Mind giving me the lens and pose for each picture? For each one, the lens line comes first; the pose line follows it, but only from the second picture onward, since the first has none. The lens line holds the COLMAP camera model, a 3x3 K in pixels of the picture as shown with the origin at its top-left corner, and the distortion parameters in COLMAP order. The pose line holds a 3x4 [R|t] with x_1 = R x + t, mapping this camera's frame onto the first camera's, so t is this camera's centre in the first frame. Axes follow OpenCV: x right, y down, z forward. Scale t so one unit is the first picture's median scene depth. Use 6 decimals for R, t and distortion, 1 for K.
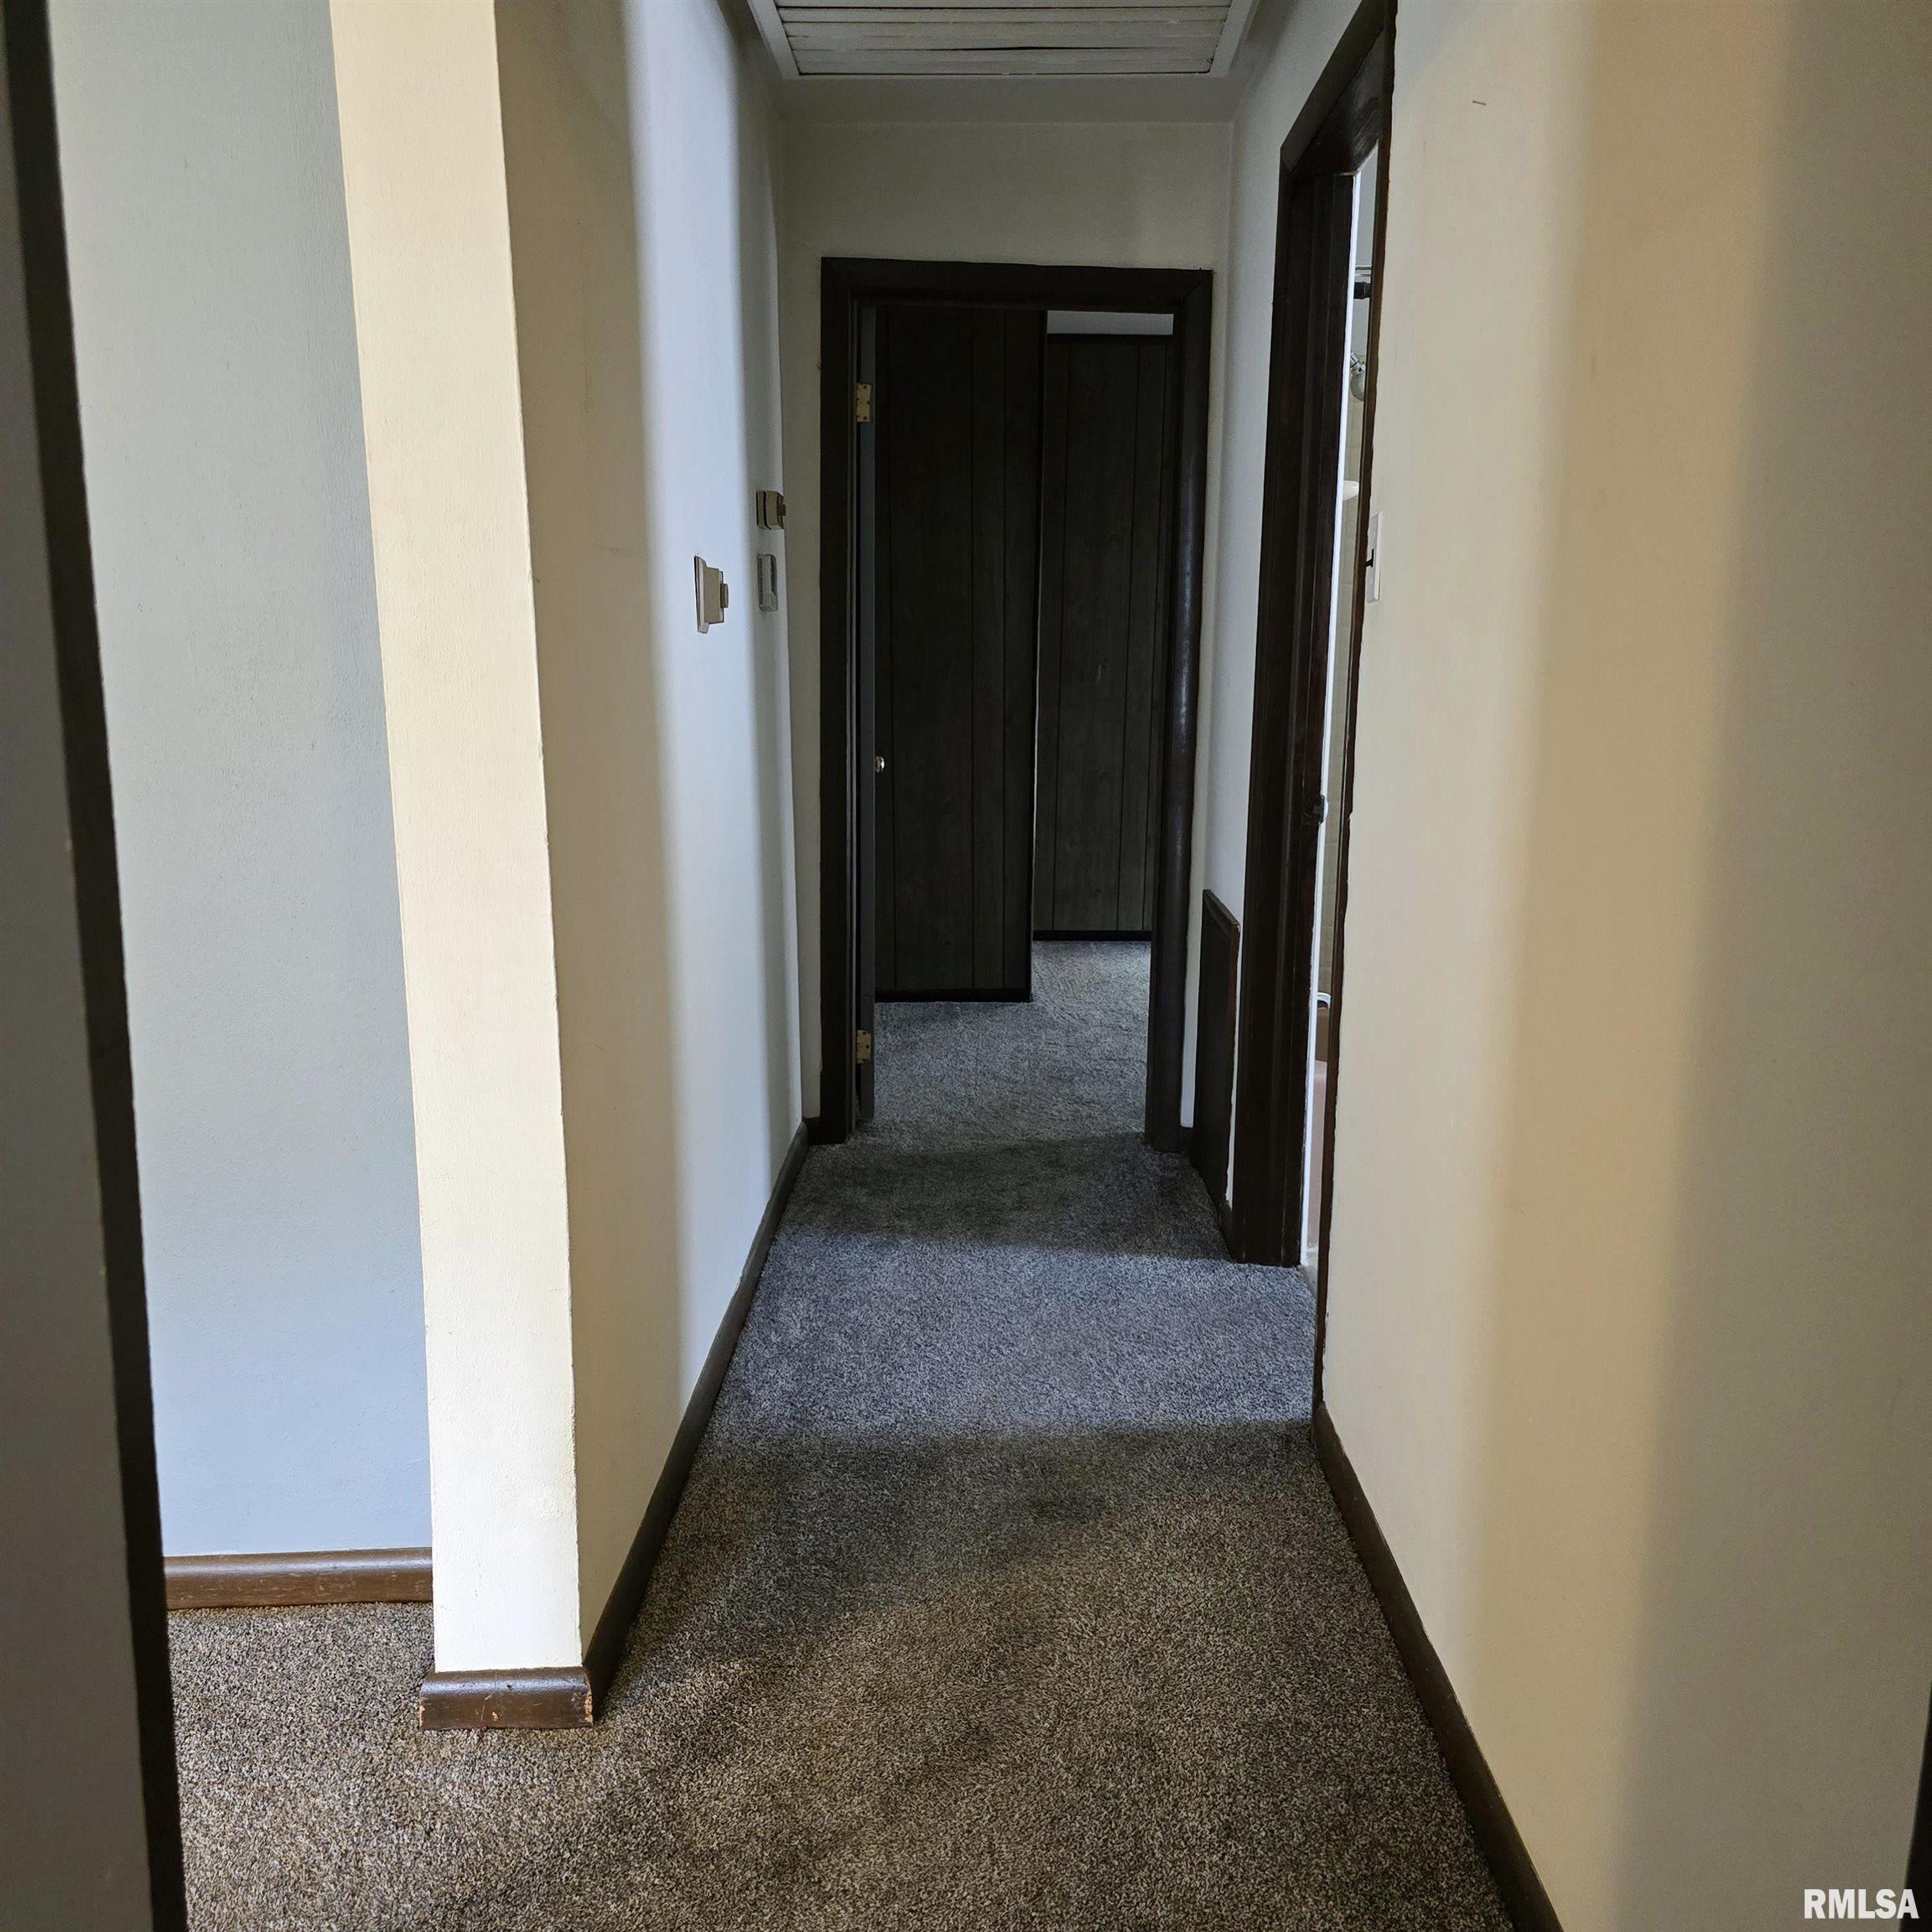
lens RADIAL K [[1733.2, 0, 966.0], [0, 1733.2, 966.0], [0, 0, 1]] dist [0.018982, 0.004212]
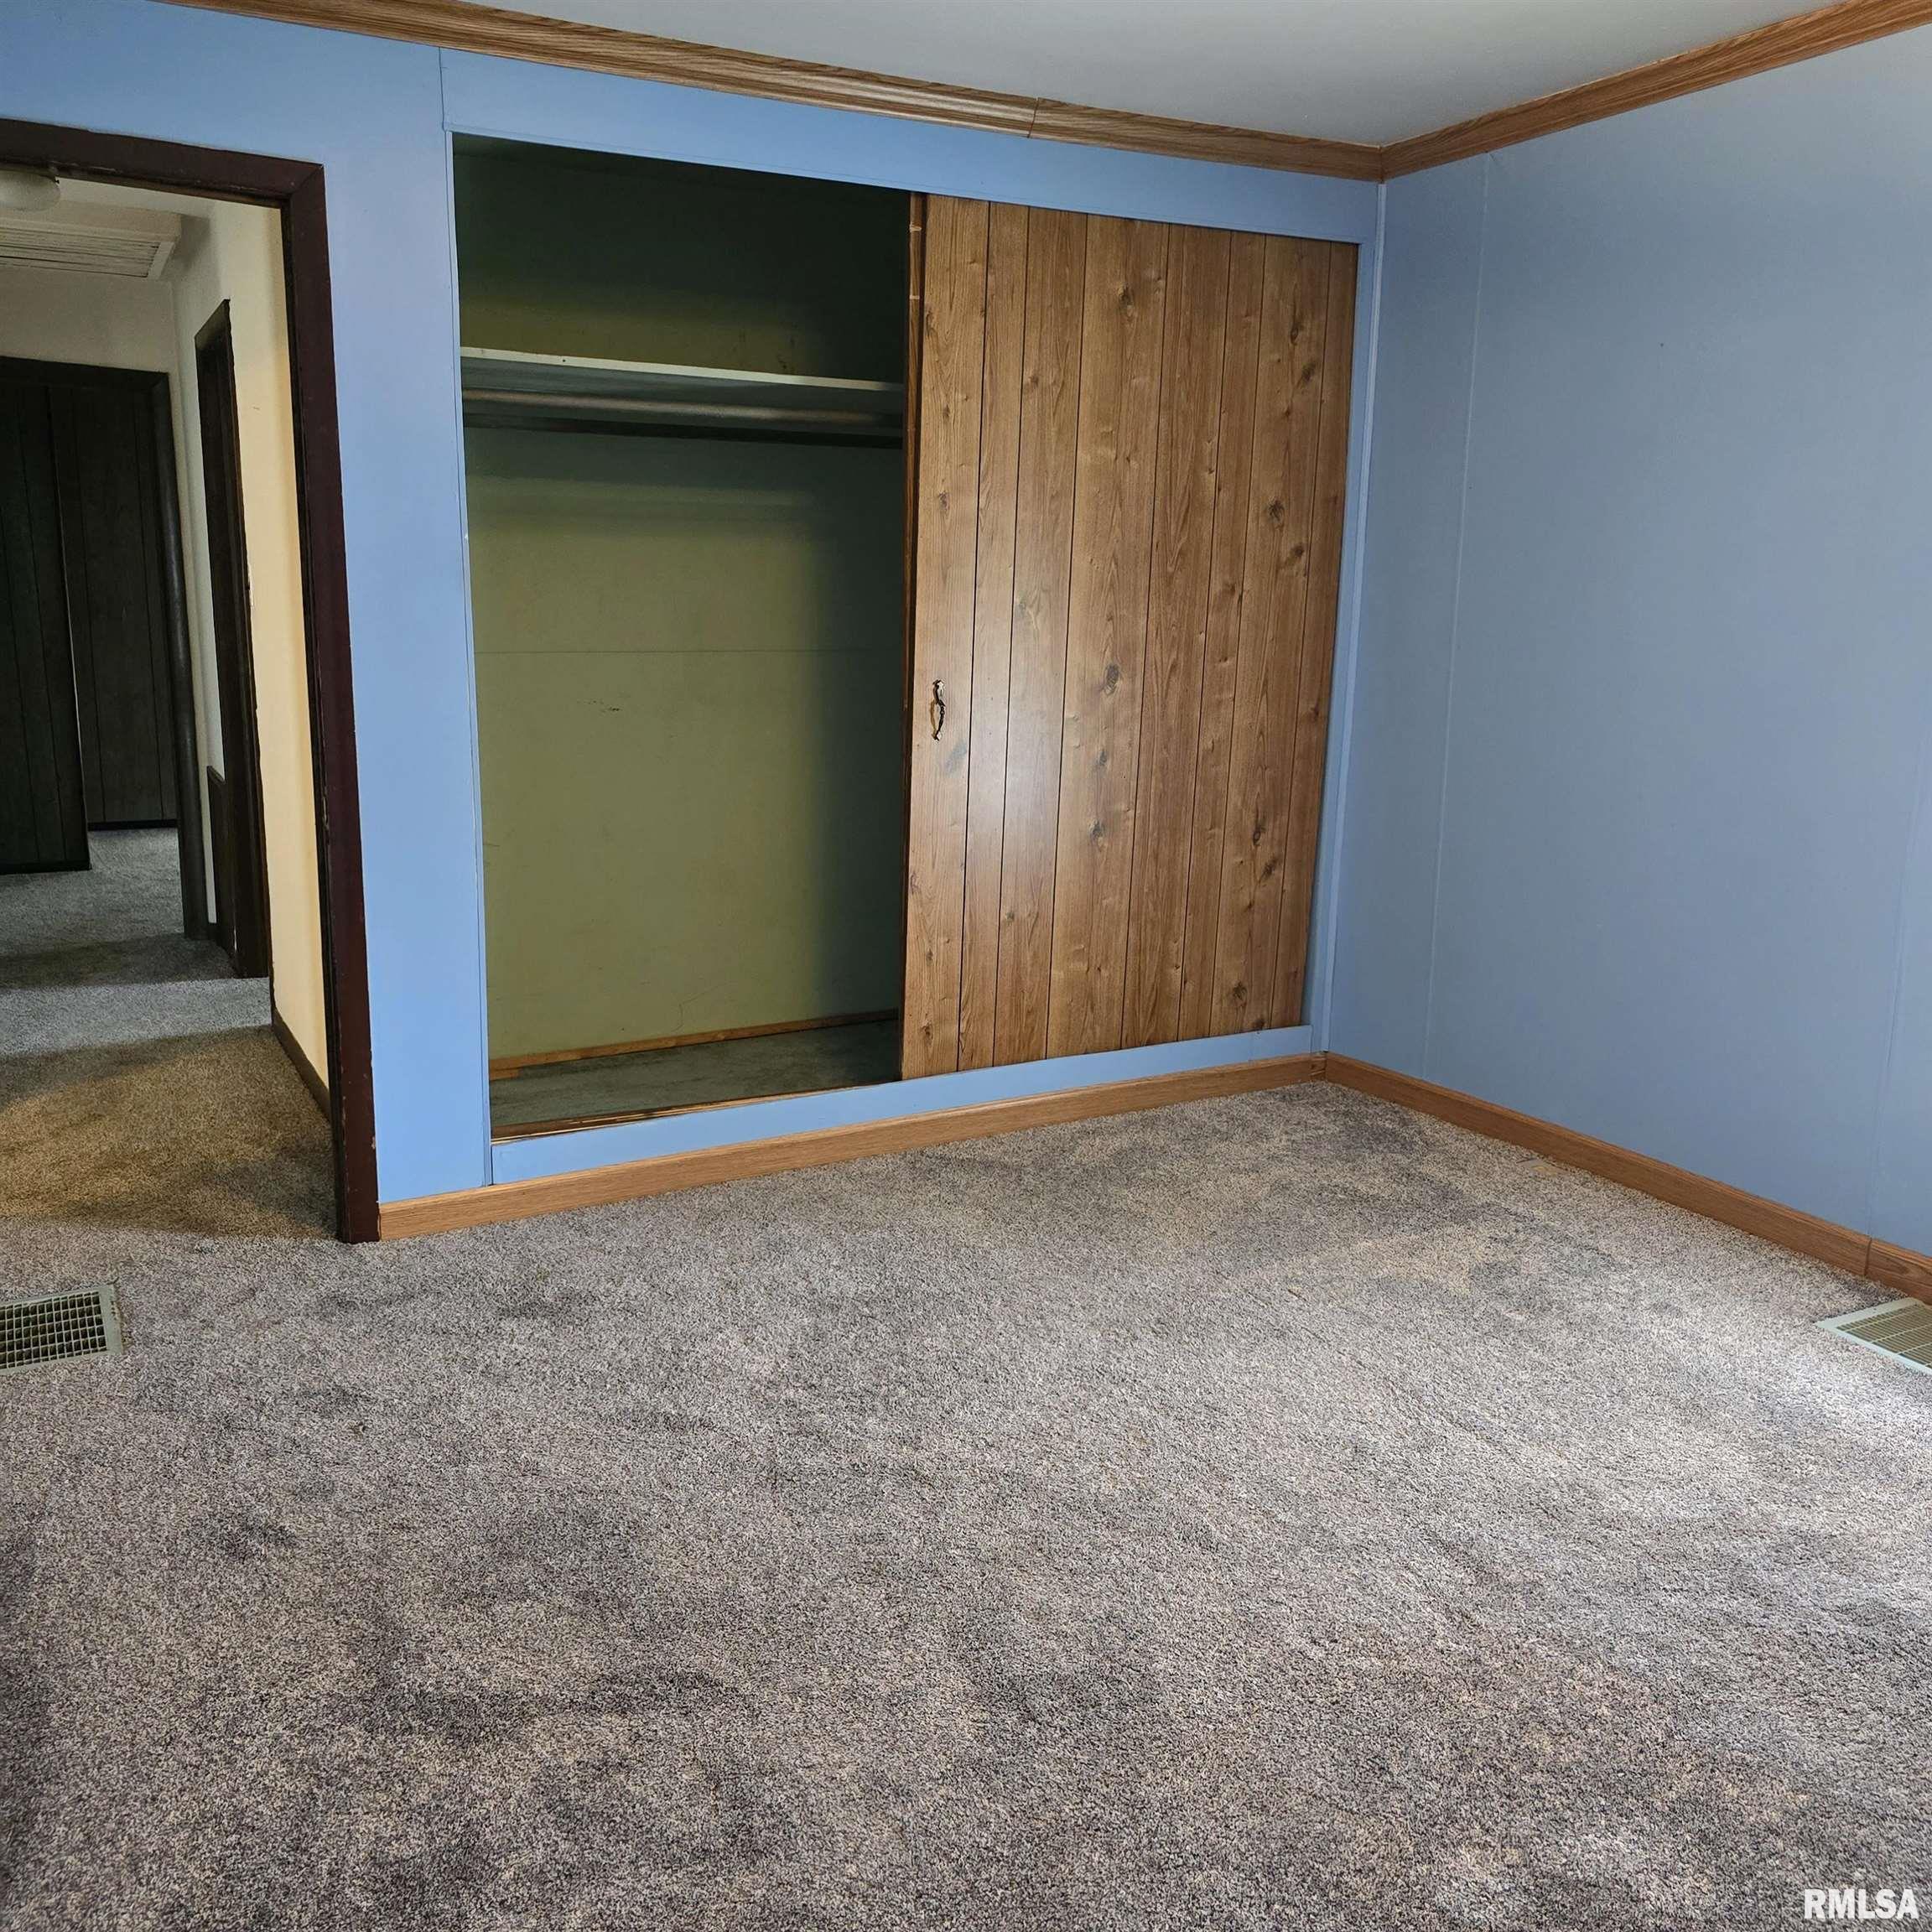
lens RADIAL K [[1733.2, 0, 966.0], [0, 1733.2, 966.0], [0, 0, 1]] dist [0.018982, 0.004212]
pose [[0.873102, -0.091402, 0.478892, -0.037150], [0.070040, 0.995595, 0.062325, 0.097423], [-0.482480, -0.020875, 0.875658, -0.797603]]
